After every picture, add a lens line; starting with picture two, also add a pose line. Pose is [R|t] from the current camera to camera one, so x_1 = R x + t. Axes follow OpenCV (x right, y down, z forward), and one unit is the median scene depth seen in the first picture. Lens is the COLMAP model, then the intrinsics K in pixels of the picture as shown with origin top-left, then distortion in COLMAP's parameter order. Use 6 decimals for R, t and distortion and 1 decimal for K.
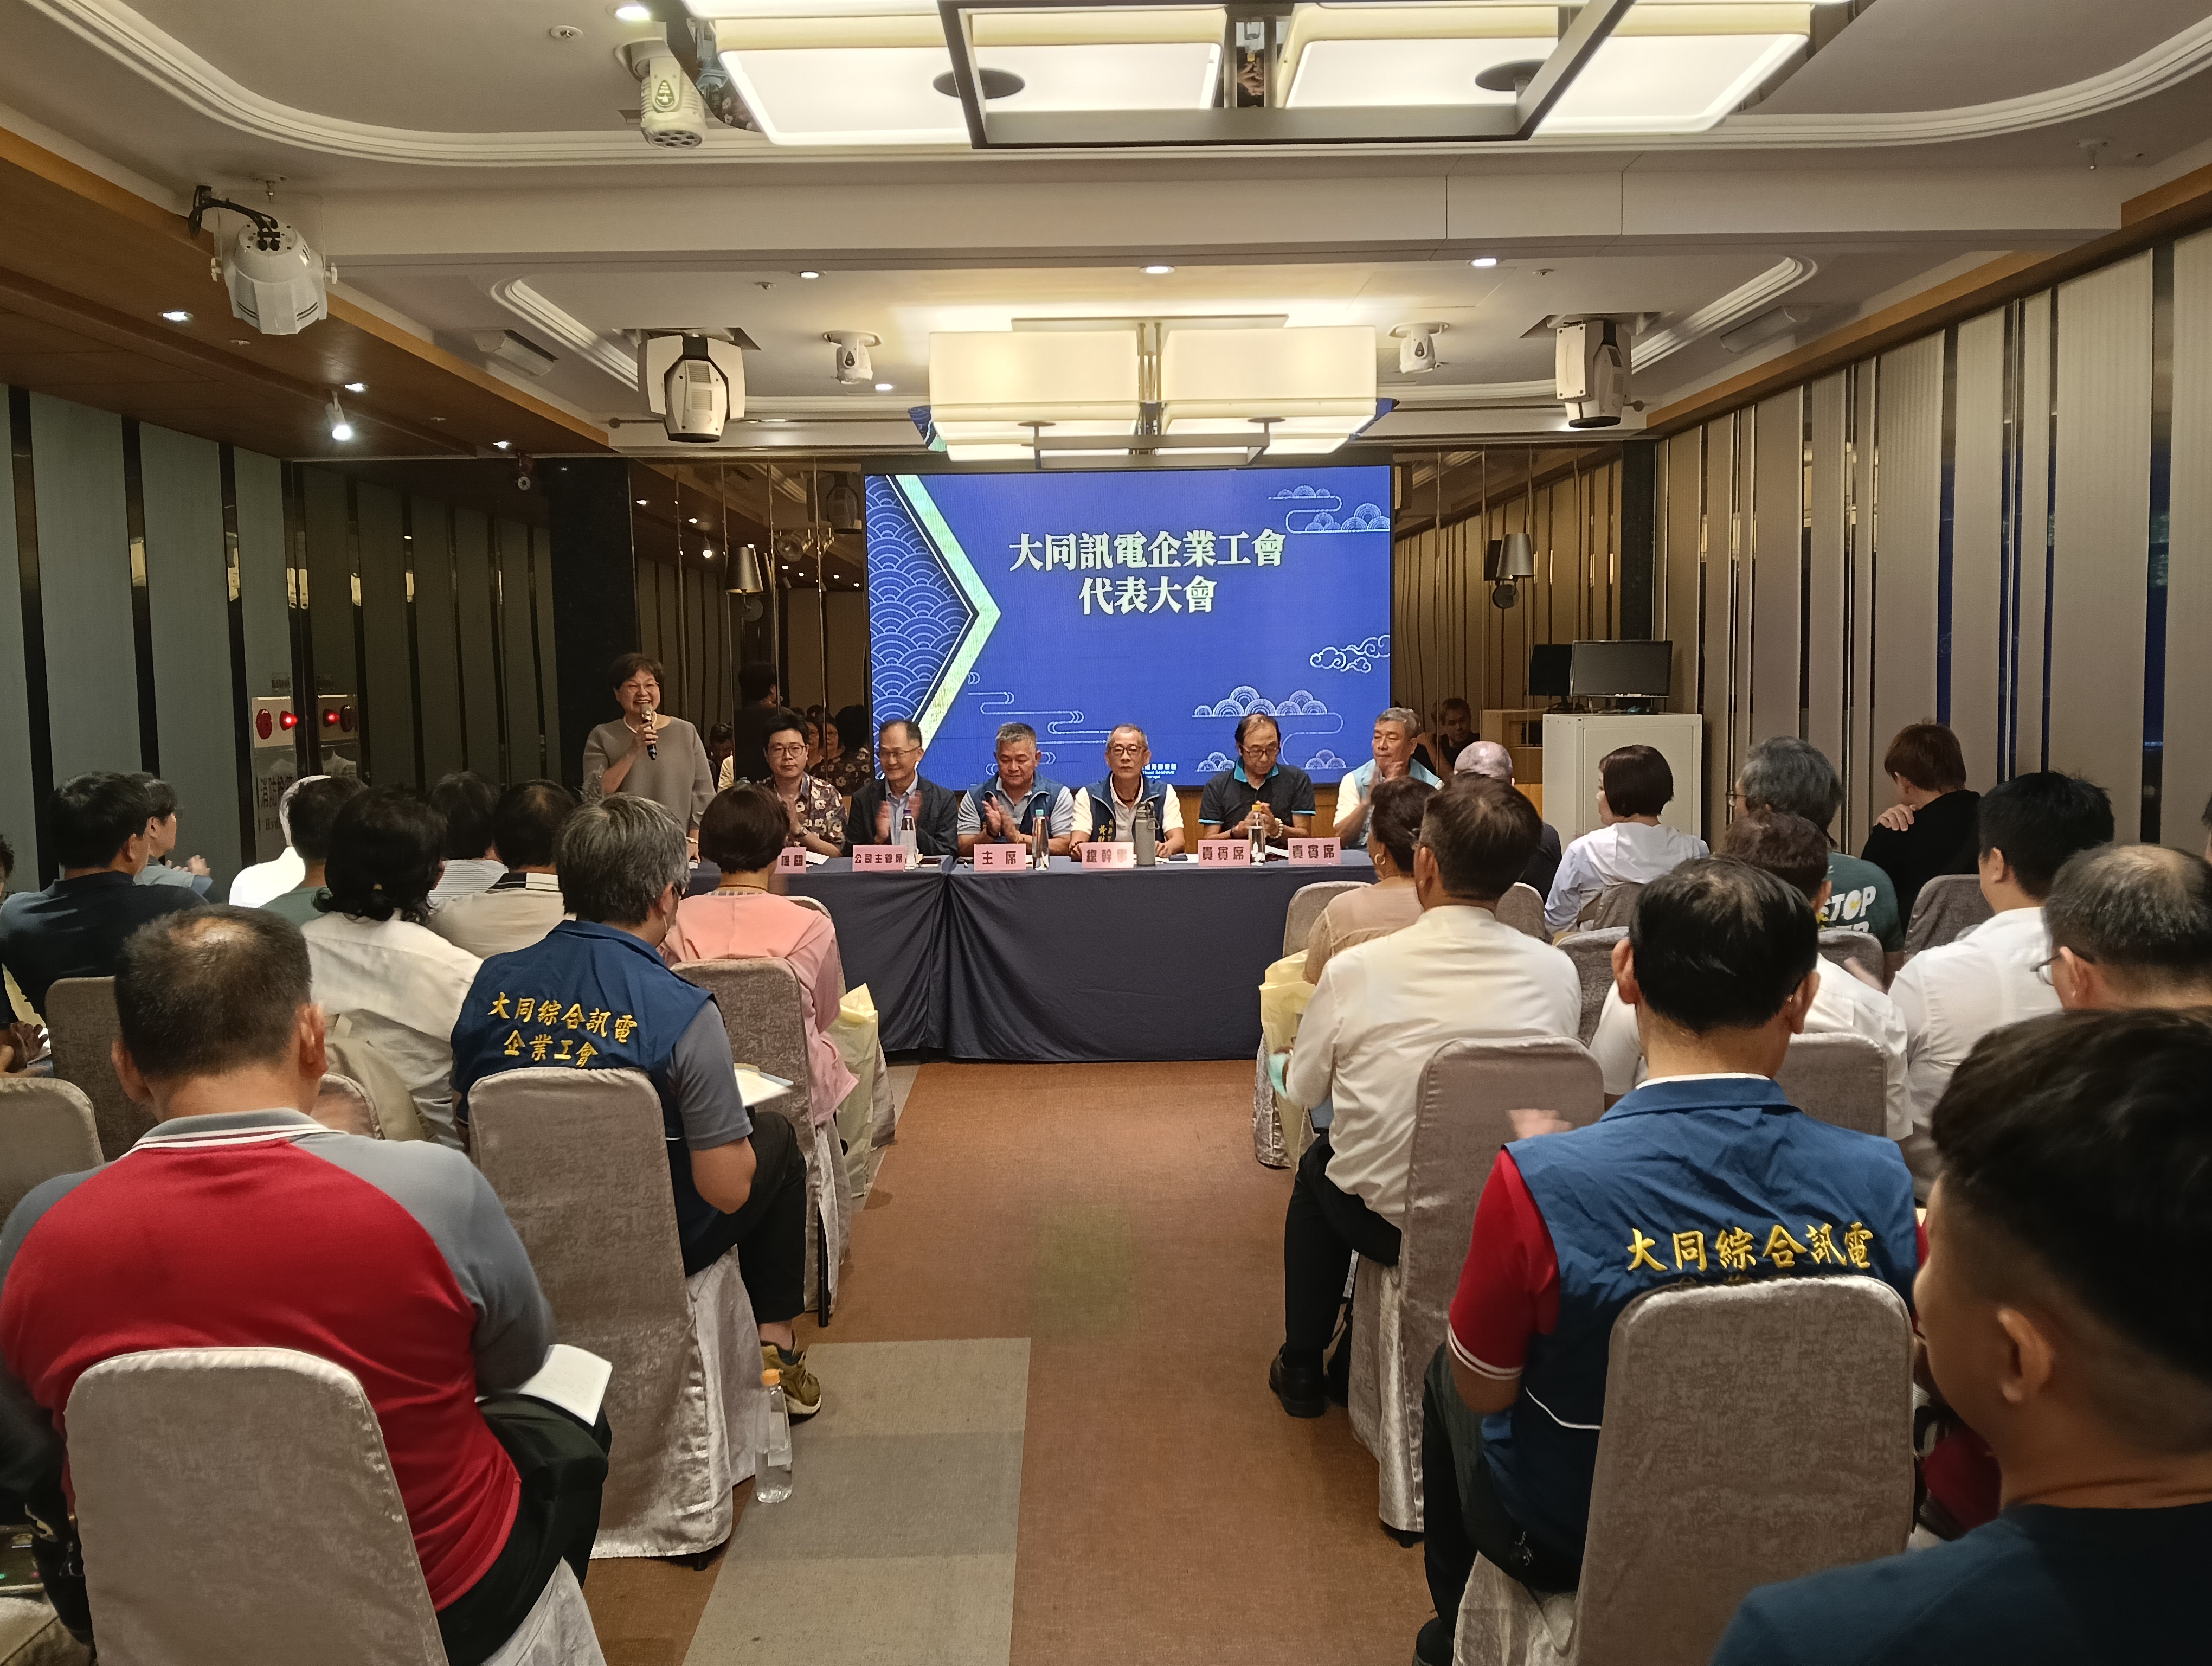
lens RADIAL K [[1715.0, 0, 1106.0], [0, 1715.0, 833.0], [0, 0, 1]] dist [0.008272, -0.005009]
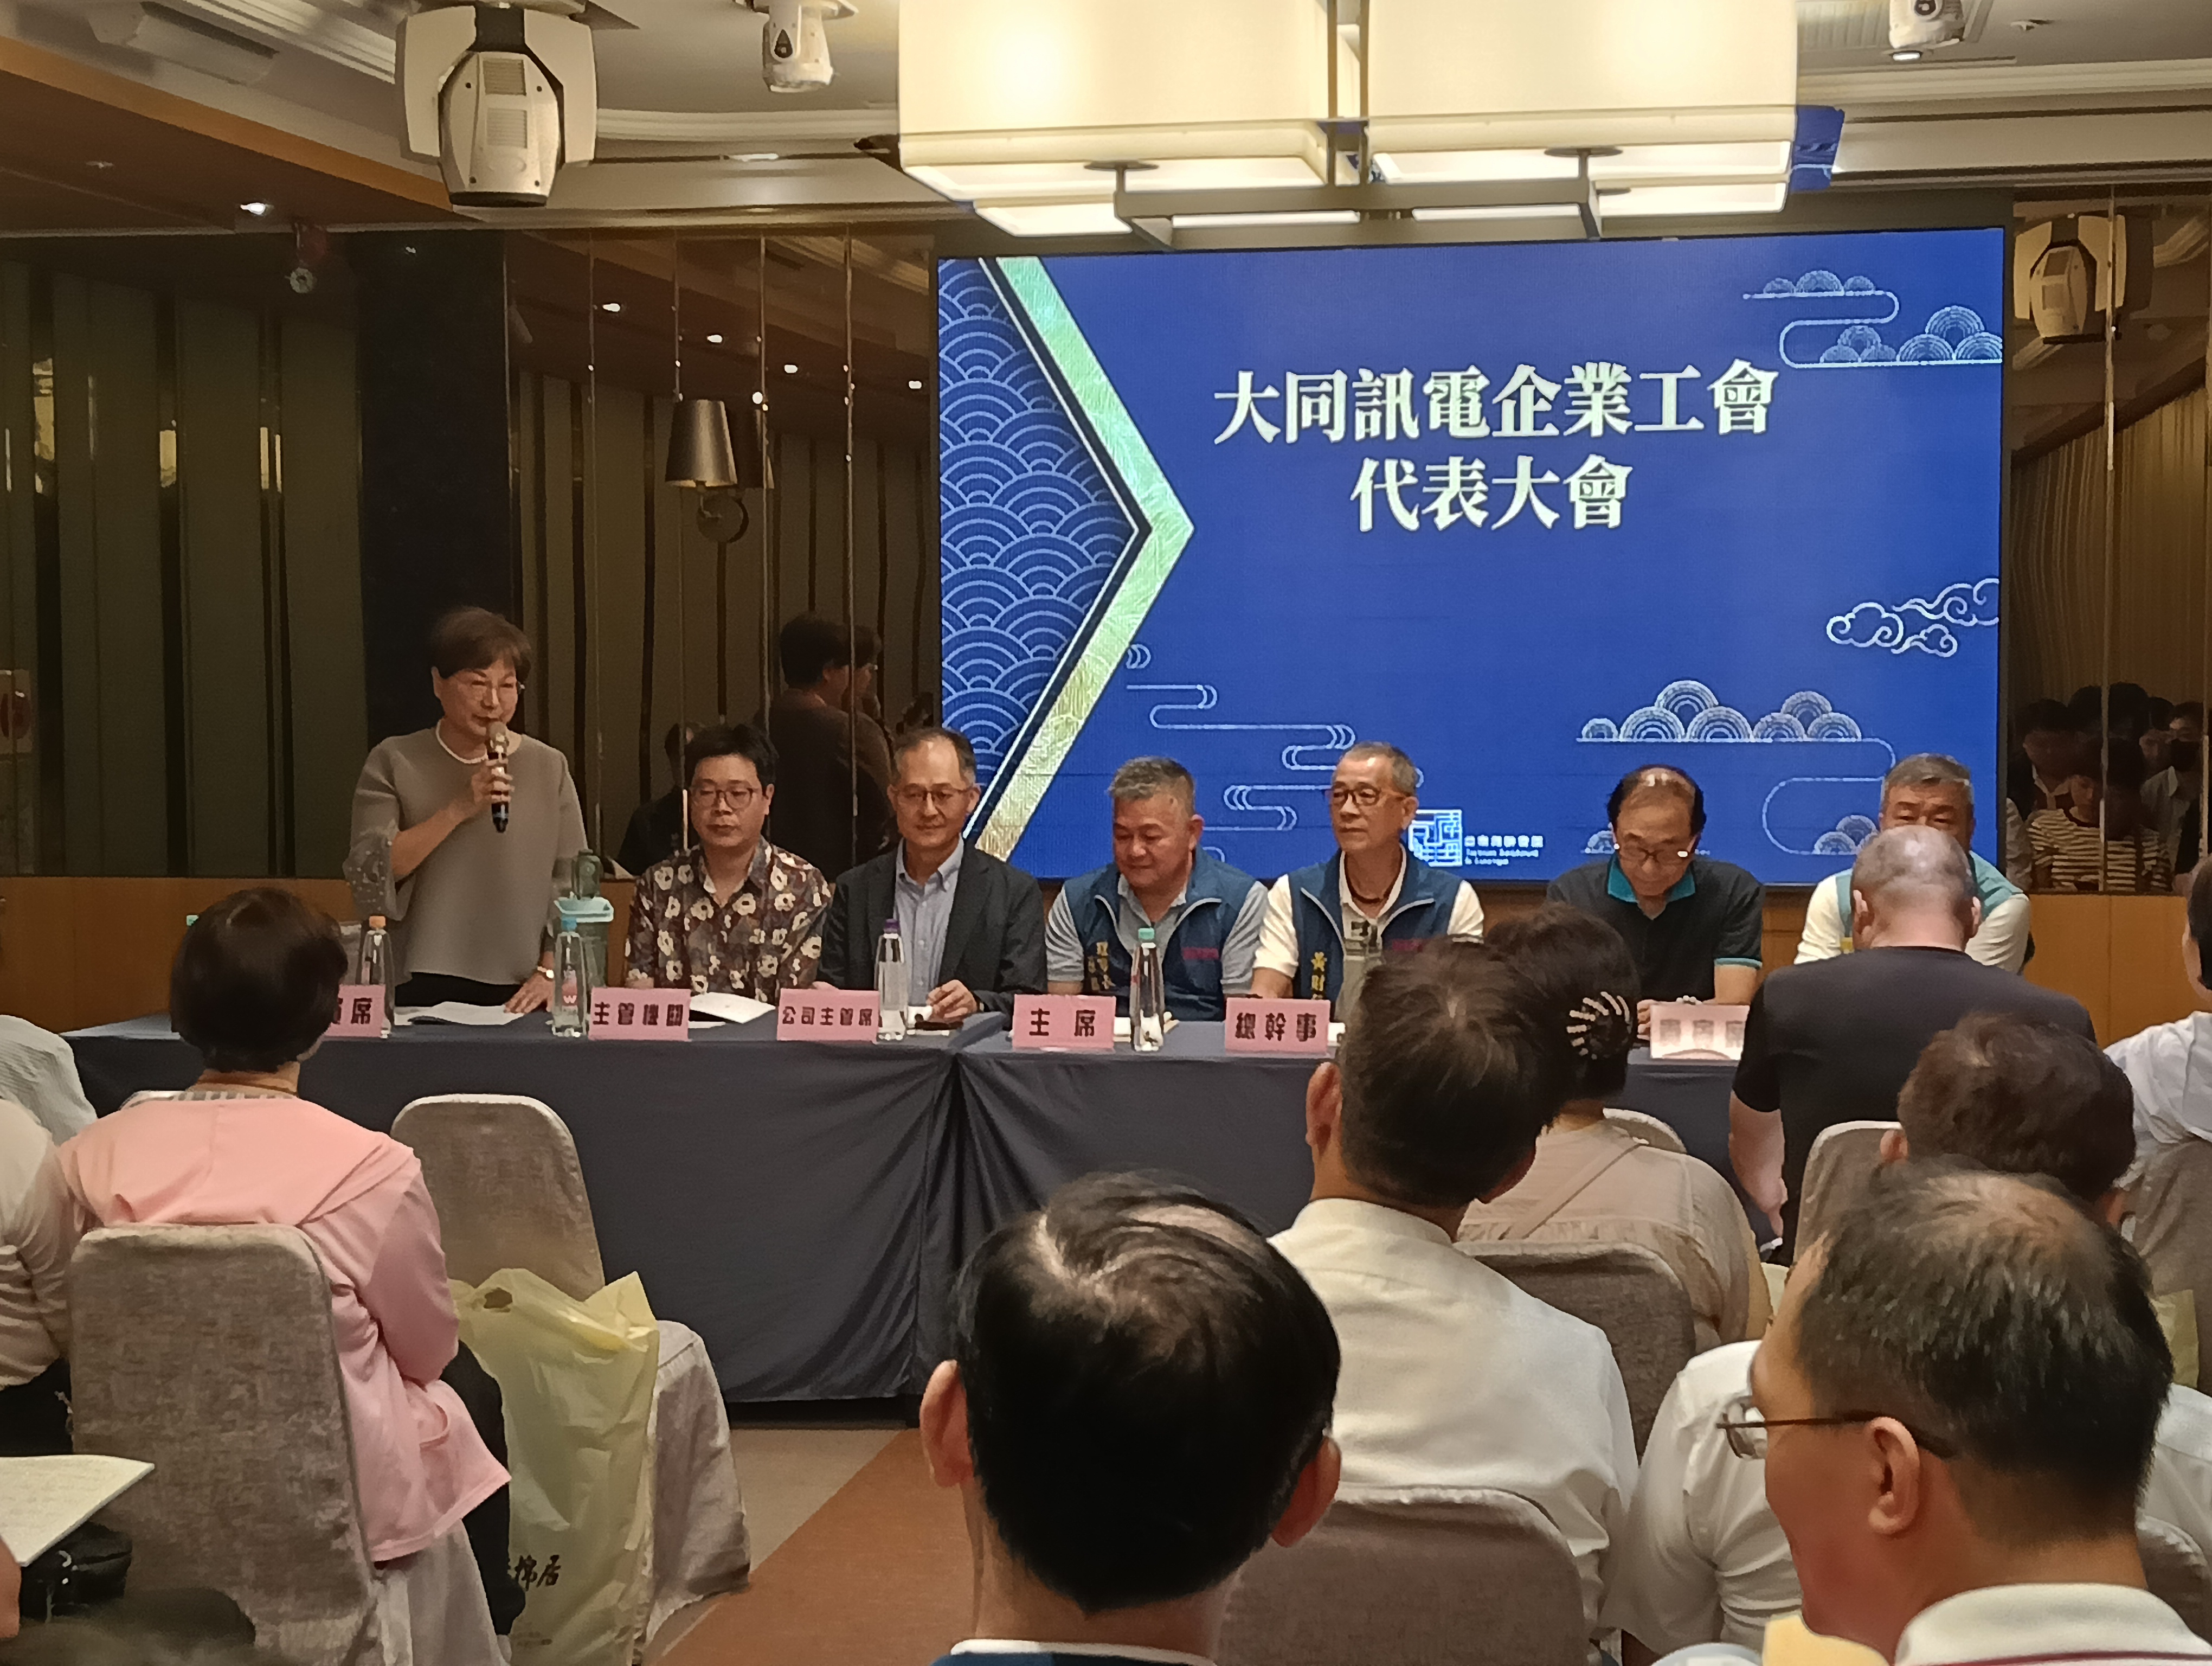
lens RADIAL K [[3398.0, 0, 1106.0], [0, 3398.0, 833.0], [0, 0, 1]] dist [-0.007064, 0.064950]
pose [[0.979123, 0.024286, -0.201811, 0.116439], [-0.030192, 0.999200, -0.026235, -0.011962], [0.201013, 0.031780, 0.979073, 0.022905]]
